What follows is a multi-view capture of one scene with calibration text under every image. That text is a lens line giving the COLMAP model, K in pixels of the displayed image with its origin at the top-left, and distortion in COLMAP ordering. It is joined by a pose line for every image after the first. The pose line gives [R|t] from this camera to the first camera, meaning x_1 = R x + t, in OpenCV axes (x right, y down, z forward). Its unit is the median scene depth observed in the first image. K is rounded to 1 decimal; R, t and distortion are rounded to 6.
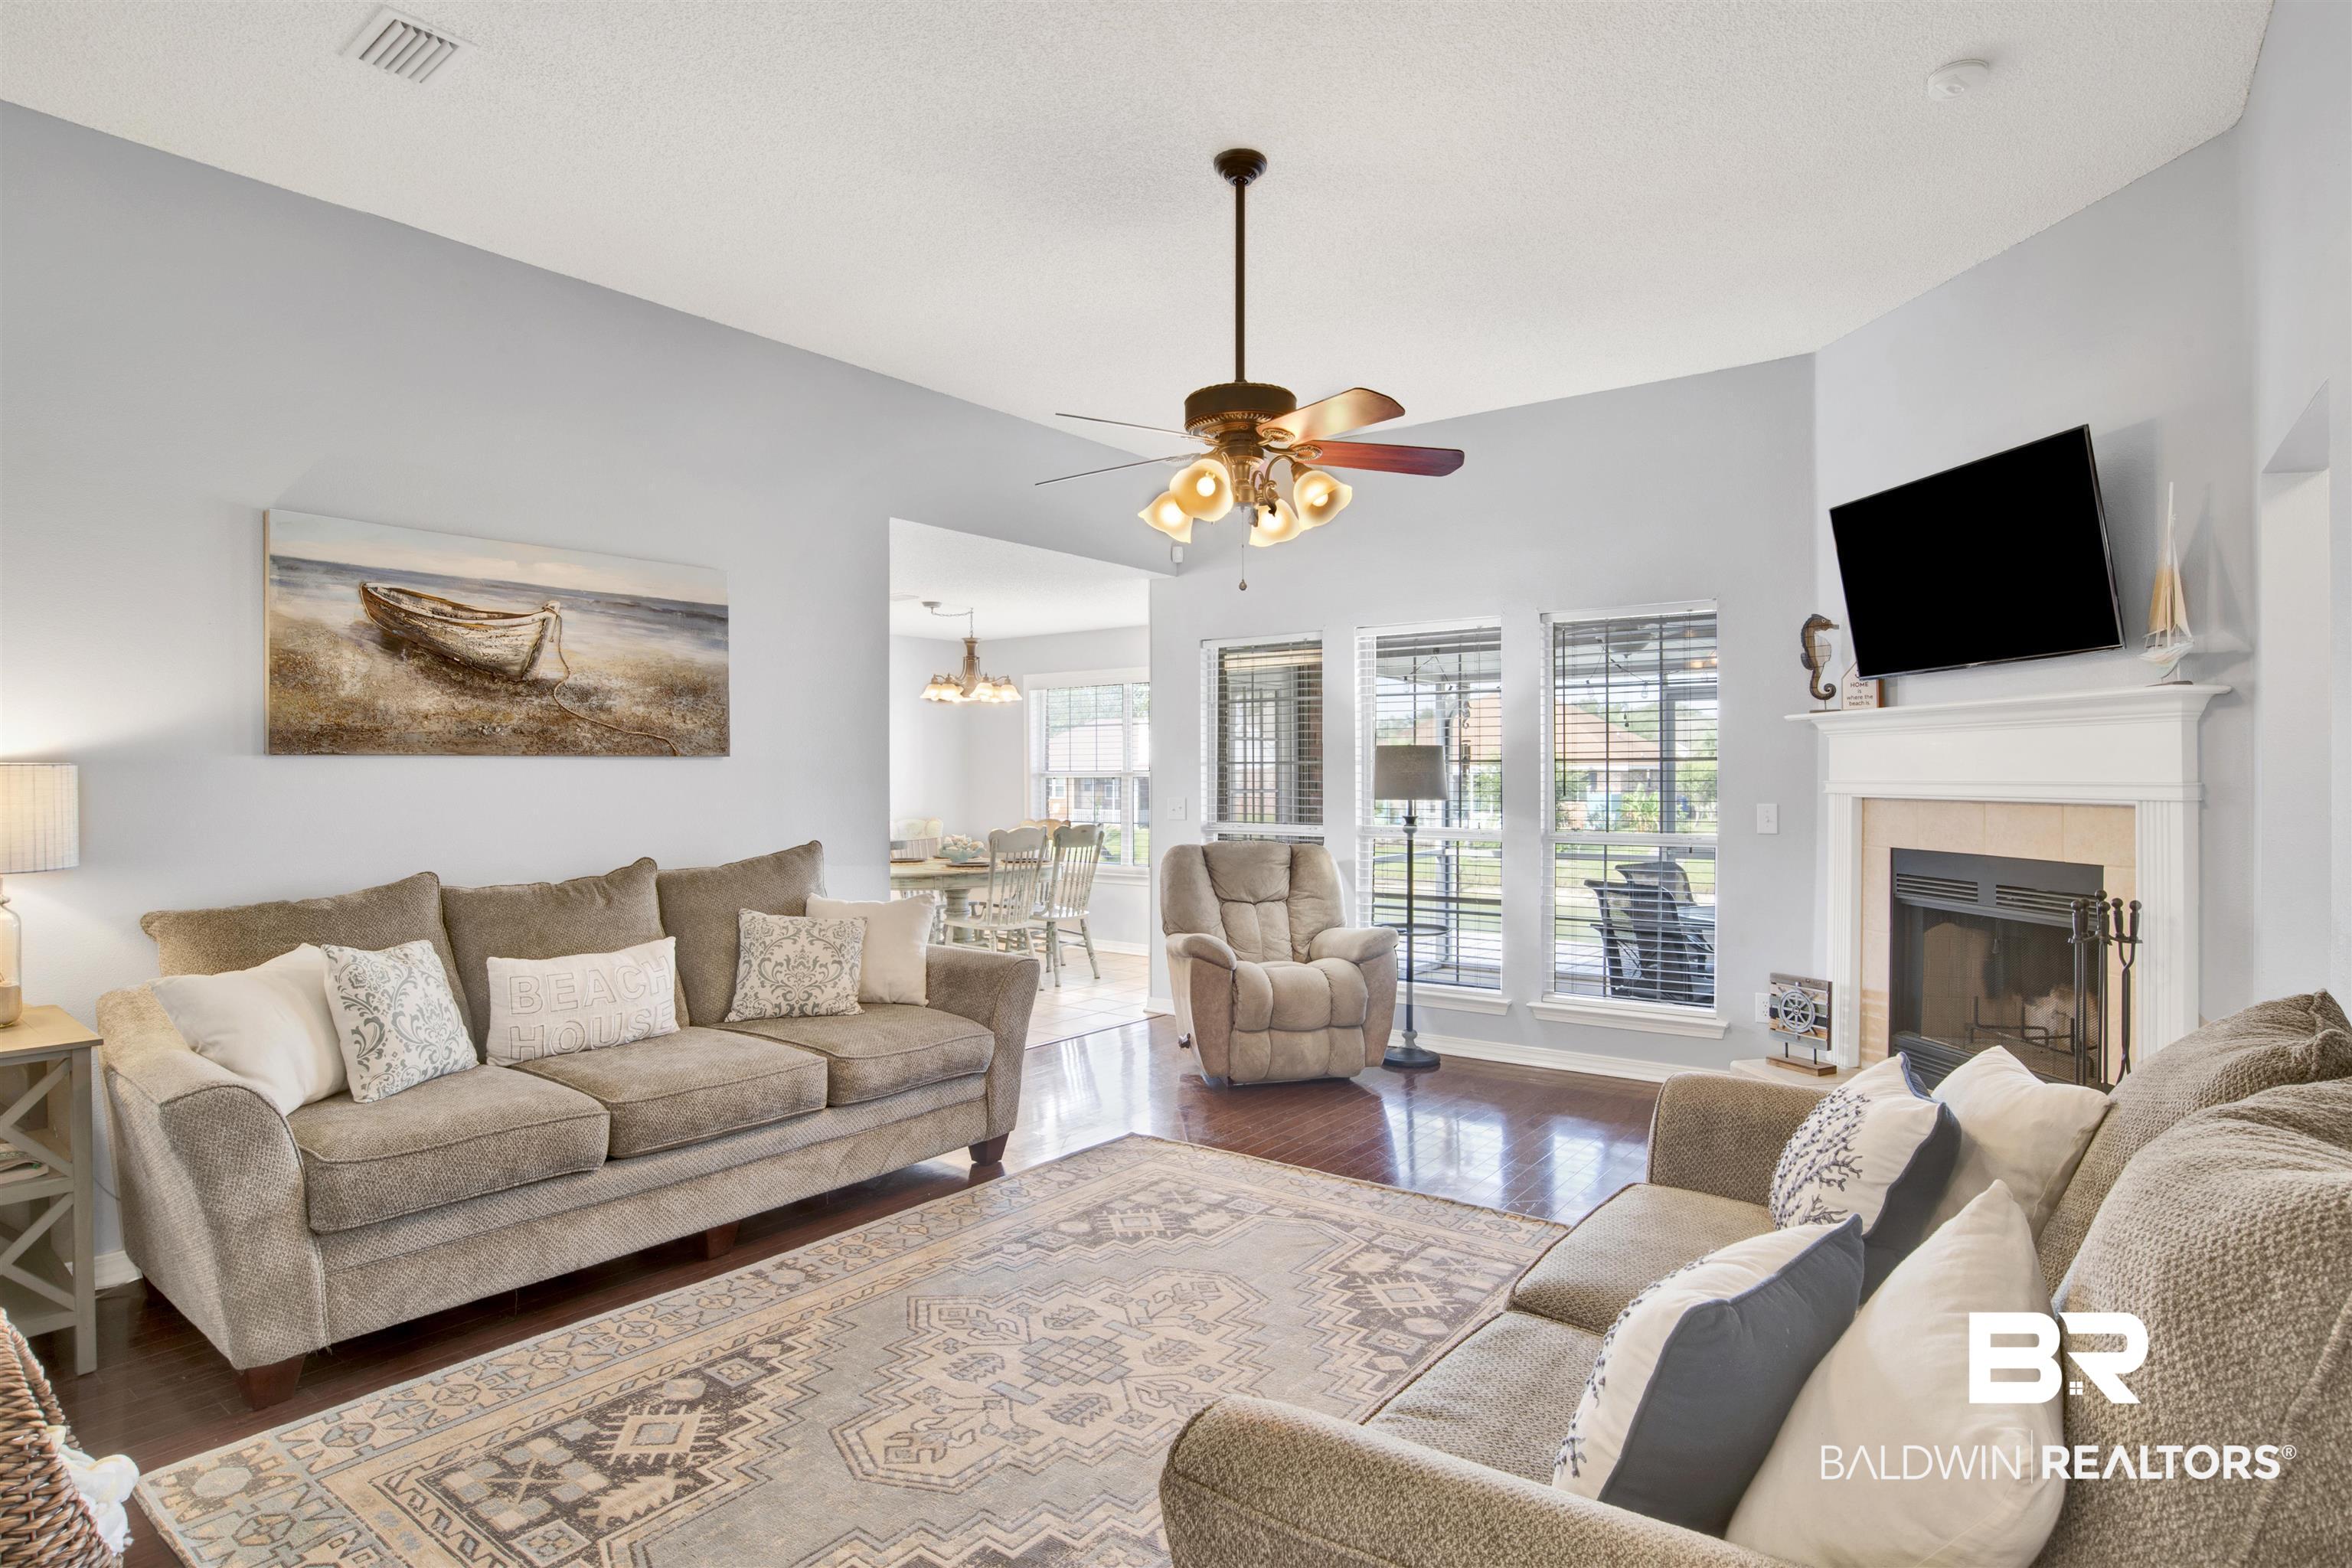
lens RADIAL K [[1211.8, 0, 1170.4], [0, 1211.8, 777.5], [0, 0, 1]] dist [-0.040360, 0.011234]
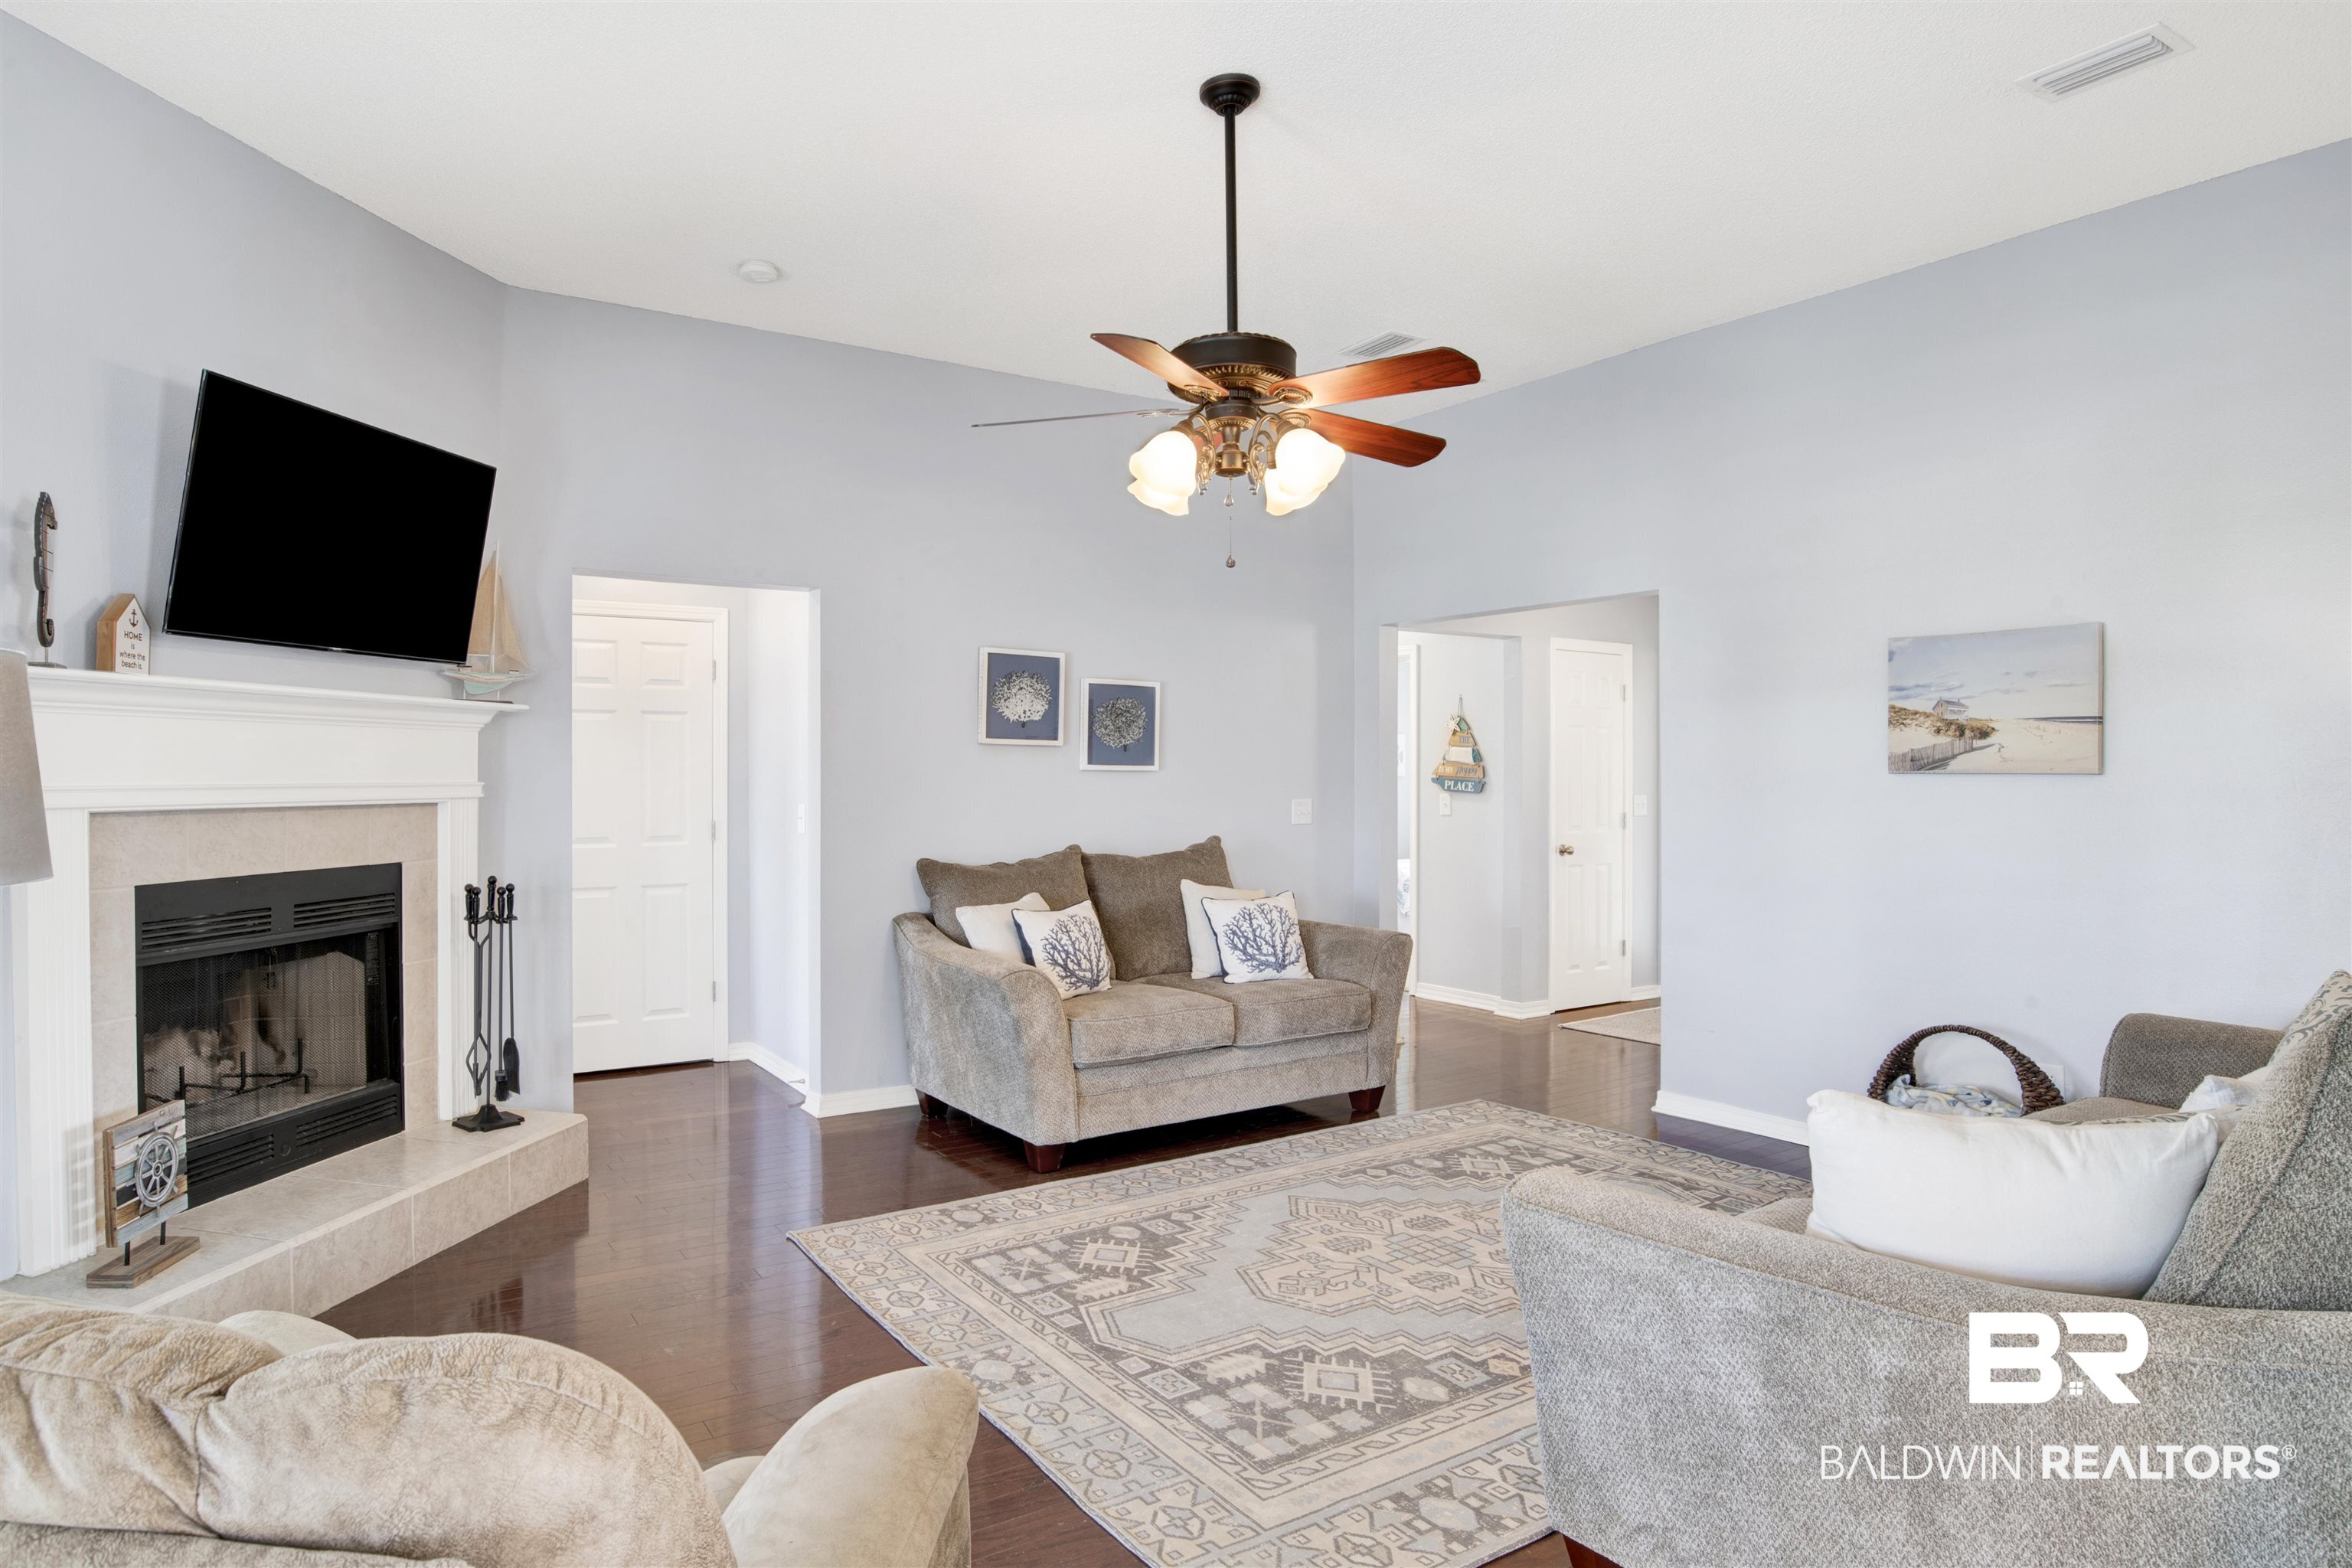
lens RADIAL K [[1211.8, 0, 1163.6], [0, 1211.8, 781.9], [0, 0, 1]] dist [-0.040360, 0.011234]
pose [[-0.954373, 0.015315, 0.298225, -0.151811], [0.017774, 0.999827, 0.005532, 0.009254], [-0.298089, 0.010581, -0.954479, 1.760720]]
